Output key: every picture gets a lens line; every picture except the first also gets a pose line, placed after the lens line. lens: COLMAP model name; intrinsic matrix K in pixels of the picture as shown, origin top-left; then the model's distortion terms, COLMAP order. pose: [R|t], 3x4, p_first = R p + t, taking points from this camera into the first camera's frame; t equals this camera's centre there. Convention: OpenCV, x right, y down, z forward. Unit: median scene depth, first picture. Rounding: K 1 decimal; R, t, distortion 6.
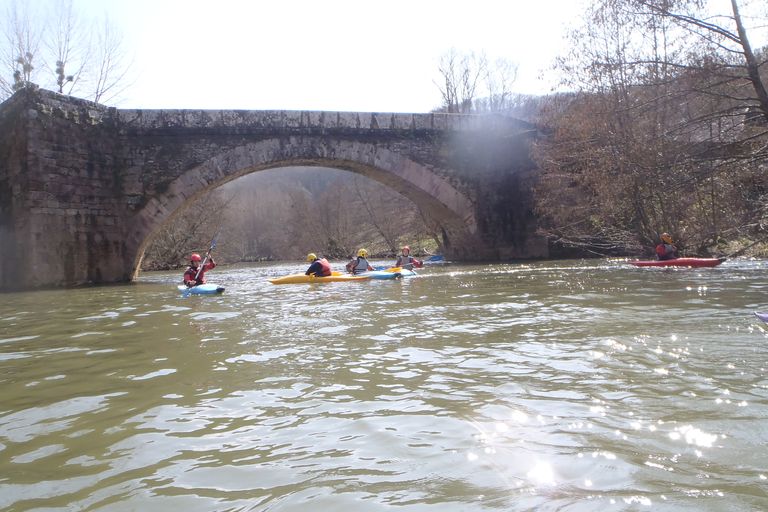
lens RADIAL K [[639.1, 0, 378.2], [0, 639.1, 247.0], [0, 0, 1]] dist [-0.035454, 0.031691]
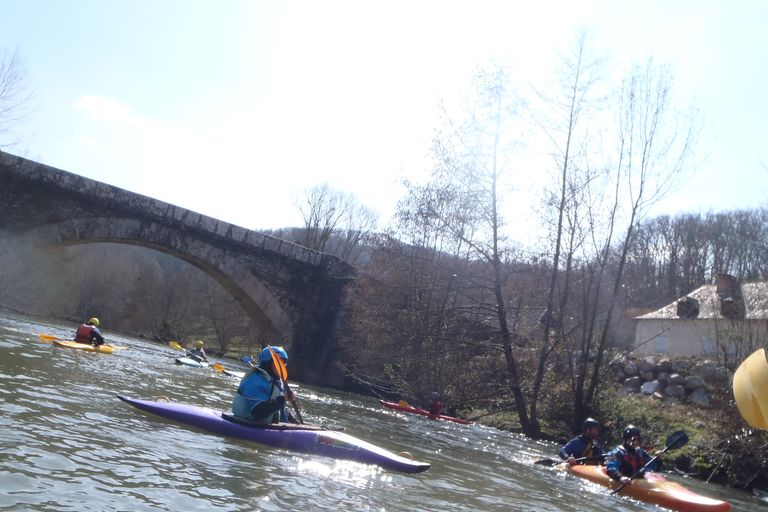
lens RADIAL K [[639.1, 0, 378.2], [0, 639.1, 247.0], [0, 0, 1]] dist [-0.035454, 0.031691]
pose [[0.935325, 0.295615, 0.194369, 0.027881], [-0.255000, 0.944123, -0.208823, -0.000575], [-0.245240, 0.145753, 0.958443, -0.153762]]
